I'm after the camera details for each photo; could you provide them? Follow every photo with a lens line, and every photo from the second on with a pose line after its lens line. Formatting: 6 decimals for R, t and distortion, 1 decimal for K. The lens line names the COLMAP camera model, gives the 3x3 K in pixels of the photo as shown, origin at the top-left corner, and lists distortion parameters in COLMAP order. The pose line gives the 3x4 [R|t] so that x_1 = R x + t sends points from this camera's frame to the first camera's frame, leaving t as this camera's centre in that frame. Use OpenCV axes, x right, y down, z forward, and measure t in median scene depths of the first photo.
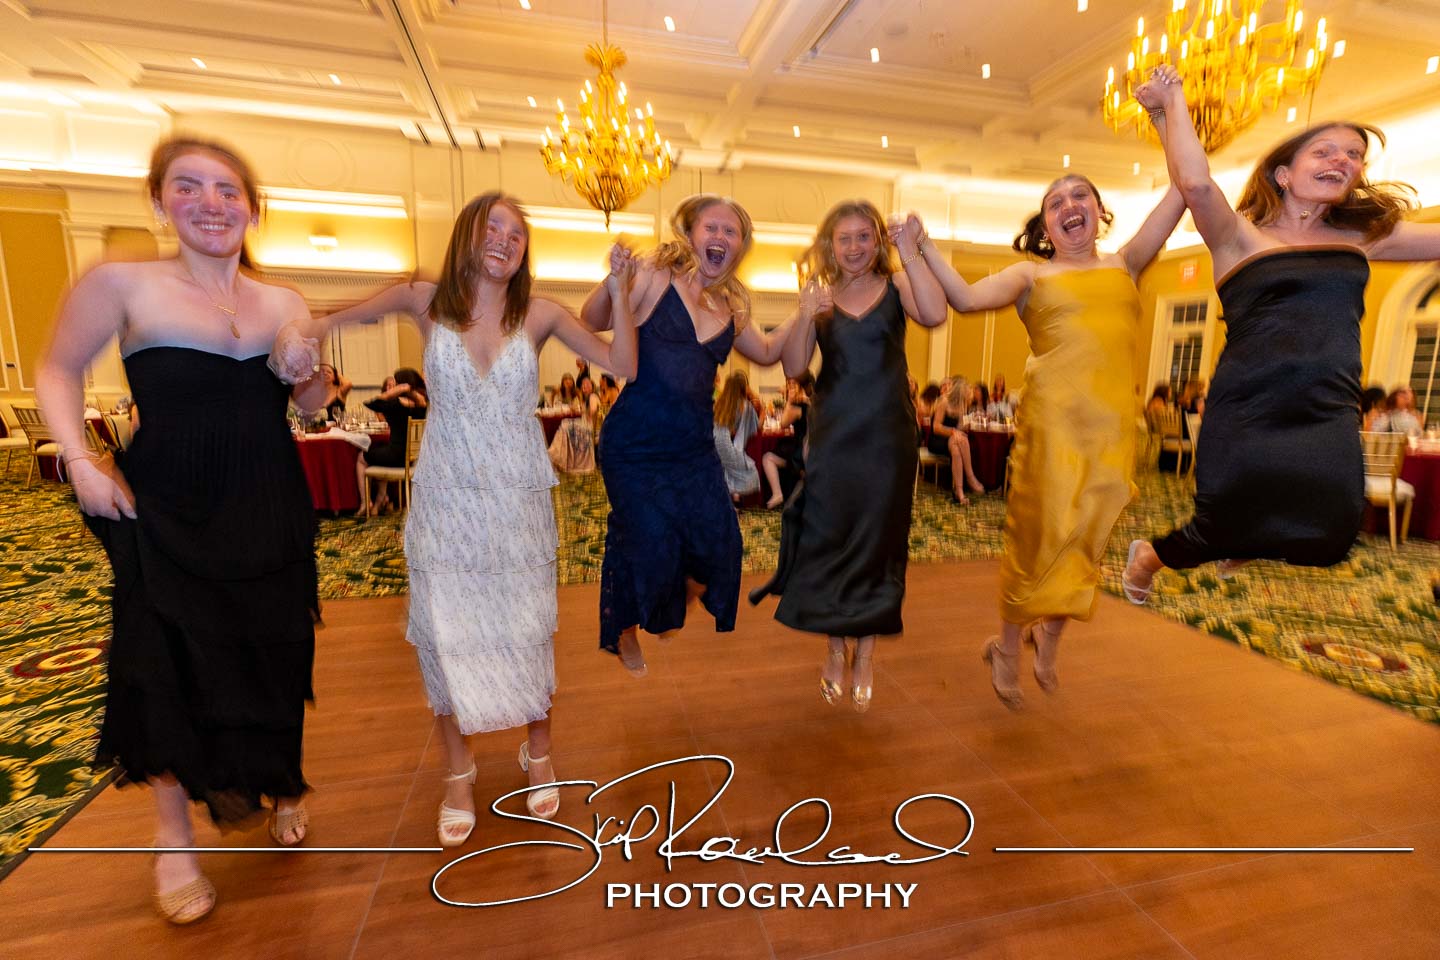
lens RADIAL K [[642.4, 0, 720.7], [0, 642.4, 472.0], [0, 0, 1]] dist [0.009479, -0.000345]
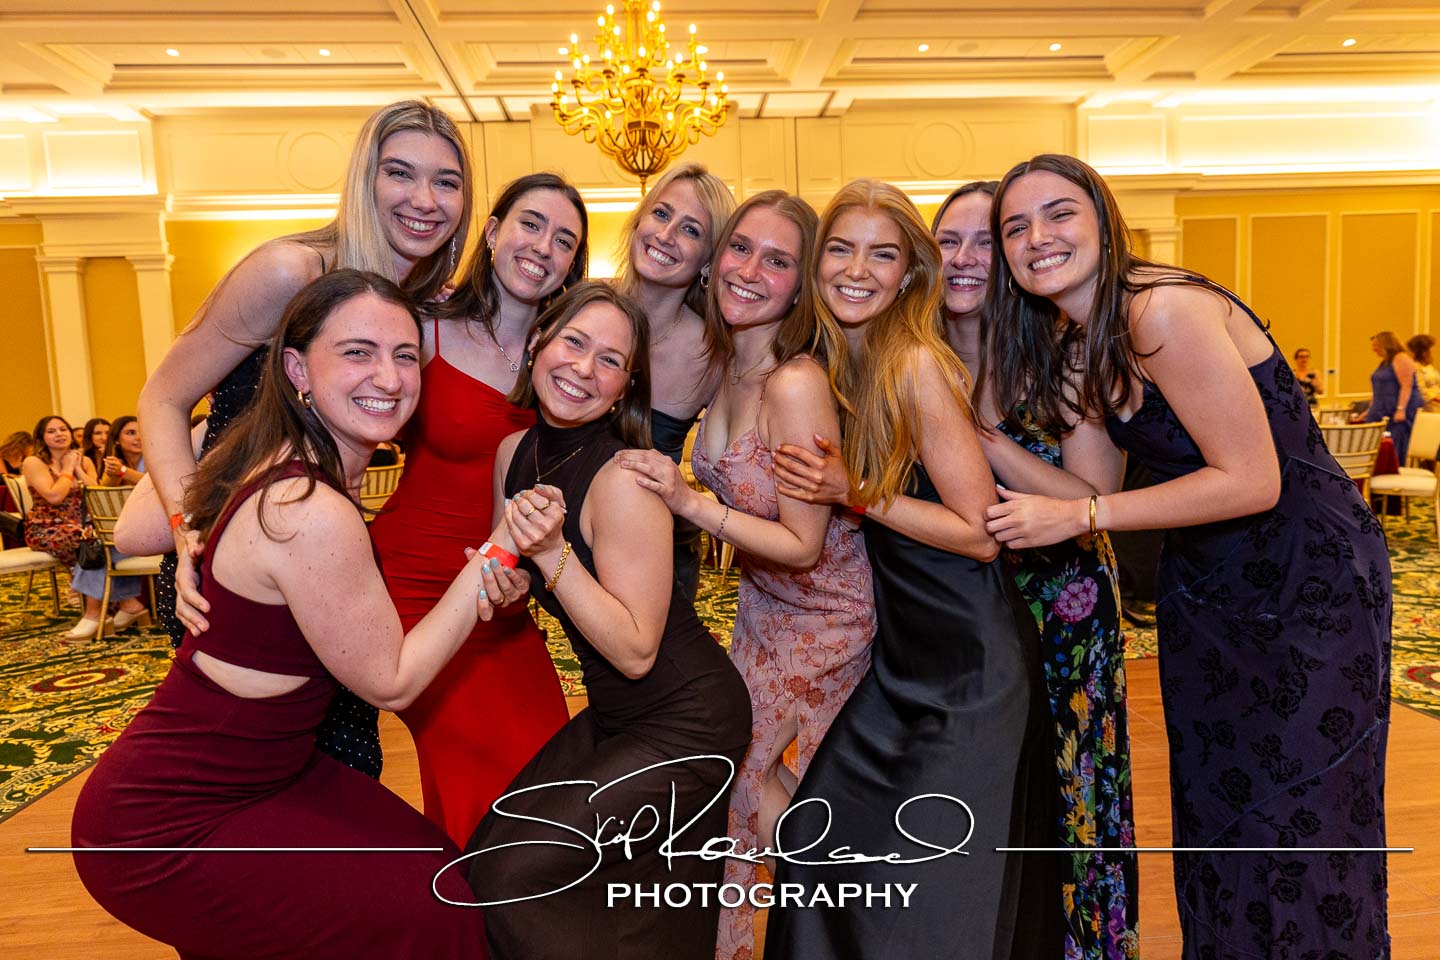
lens RADIAL K [[869.2, 0, 719.5], [0, 869.2, 477.9], [0, 0, 1]] dist [0.010446, -0.000532]
pose [[0.985128, -0.039022, -0.167330, 0.067773], [0.027631, 0.997173, -0.069868, 0.009316], [0.169584, 0.064206, 0.983422, 0.078710]]
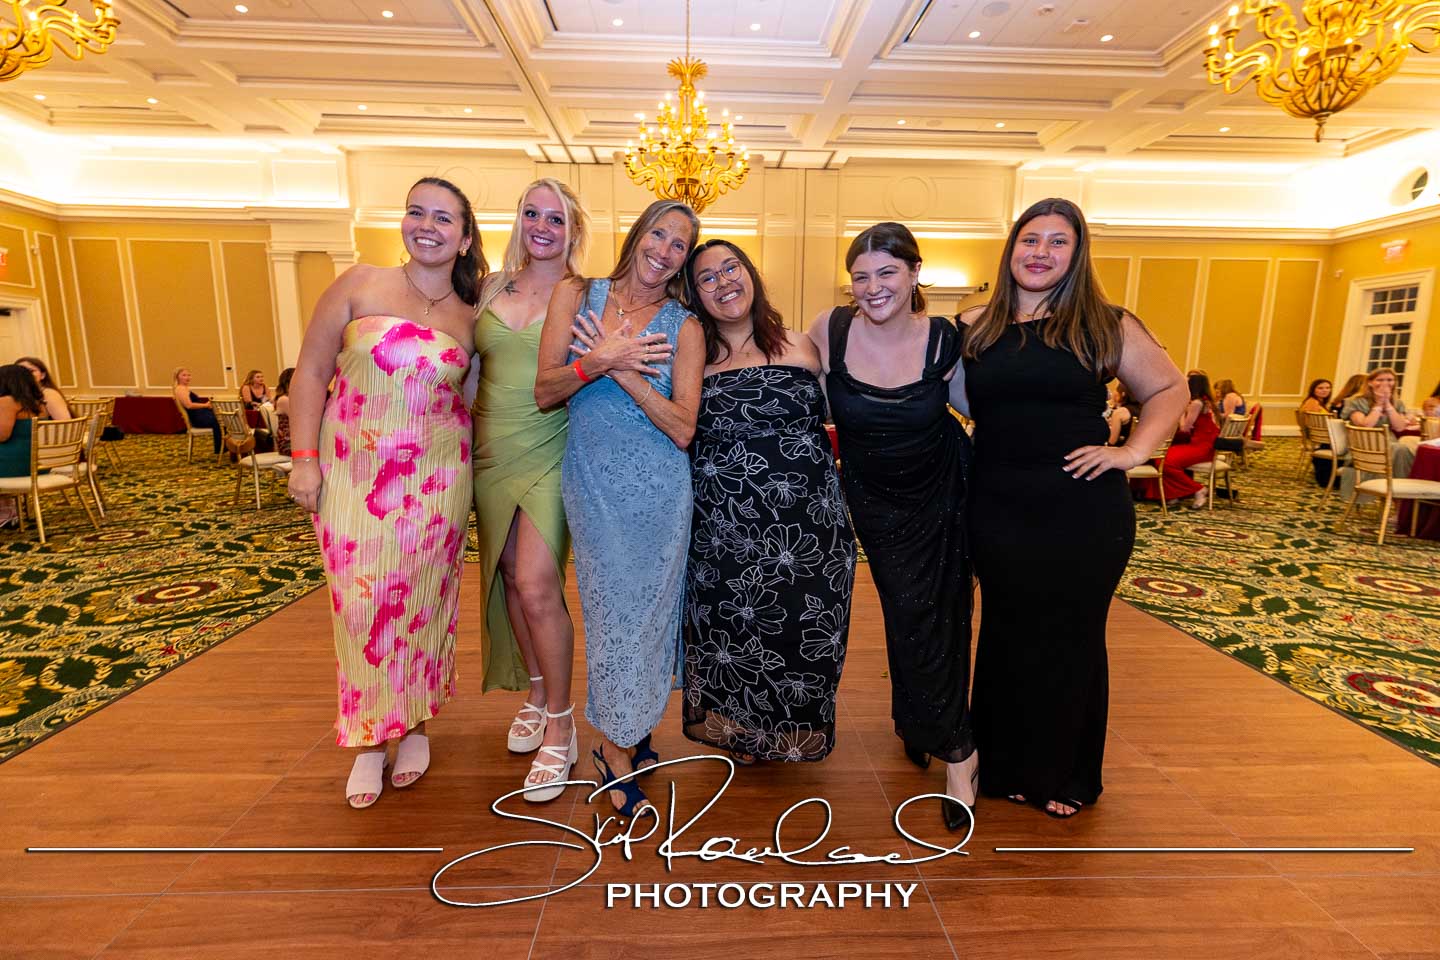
lens RADIAL K [[642.8, 0, 718.5], [0, 642.8, 476.8], [0, 0, 1]] dist [0.007324, 0.000491]
pose [[0.978009, 0.030568, -0.206309, 0.114523], [-0.030180, 0.999532, 0.005032, 0.010614], [0.206367, 0.001305, 0.978474, -0.004337]]
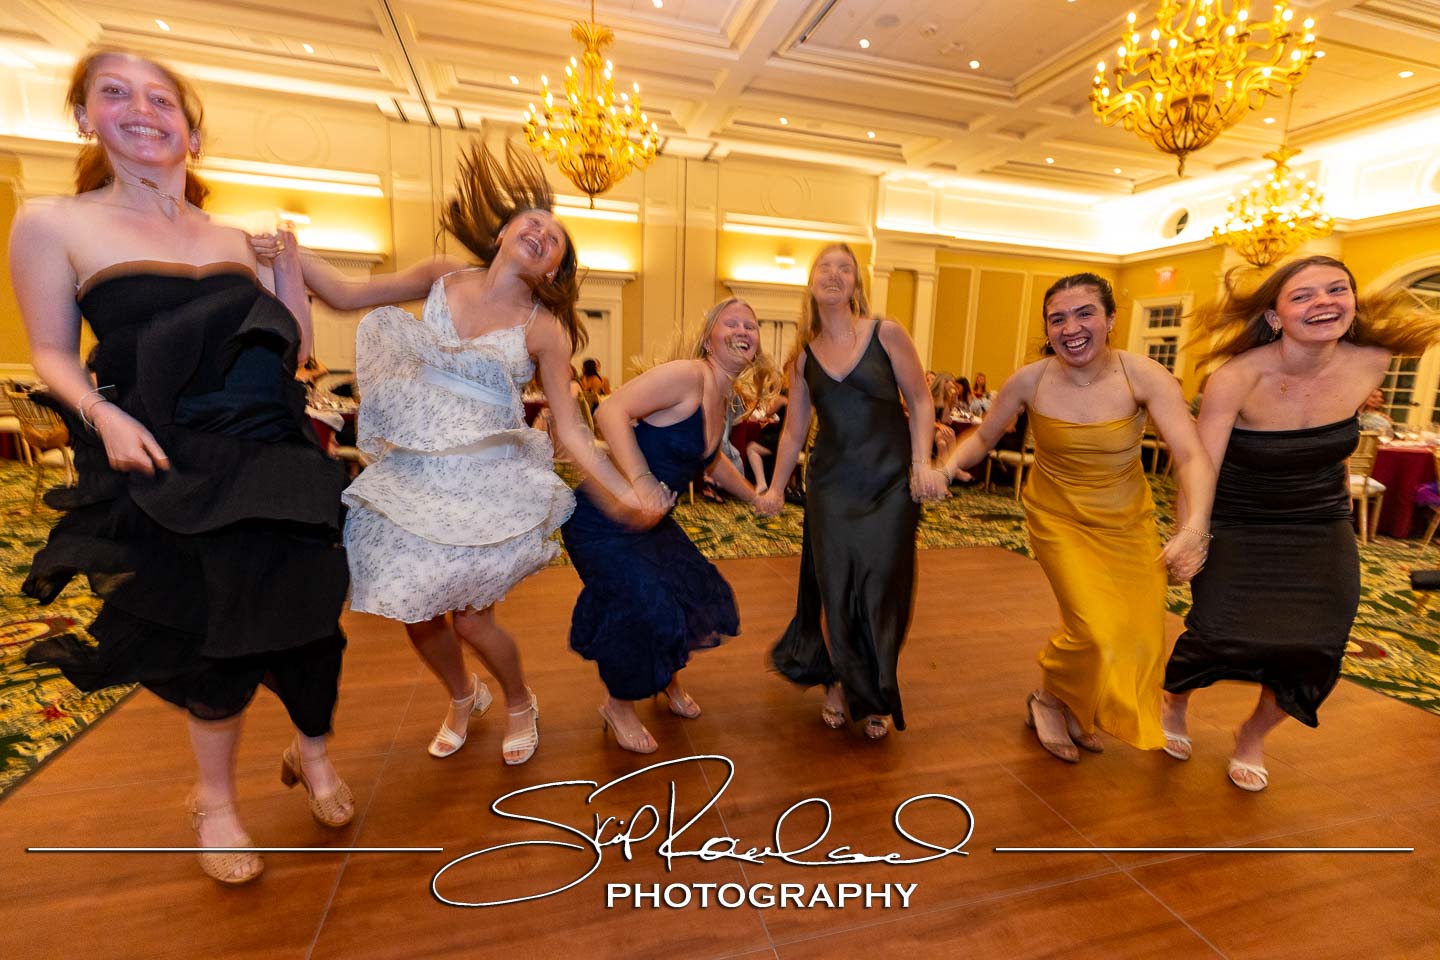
lens RADIAL K [[641.3, 0, 719.5], [0, 641.3, 478.8], [0, 0, 1]] dist [0.008769, 0.000002]
pose [[0.999341, 0.016432, 0.032379, -0.006836], [-0.016899, 0.999756, 0.014200, 0.013532], [-0.032137, -0.014738, 0.999375, 0.012973]]
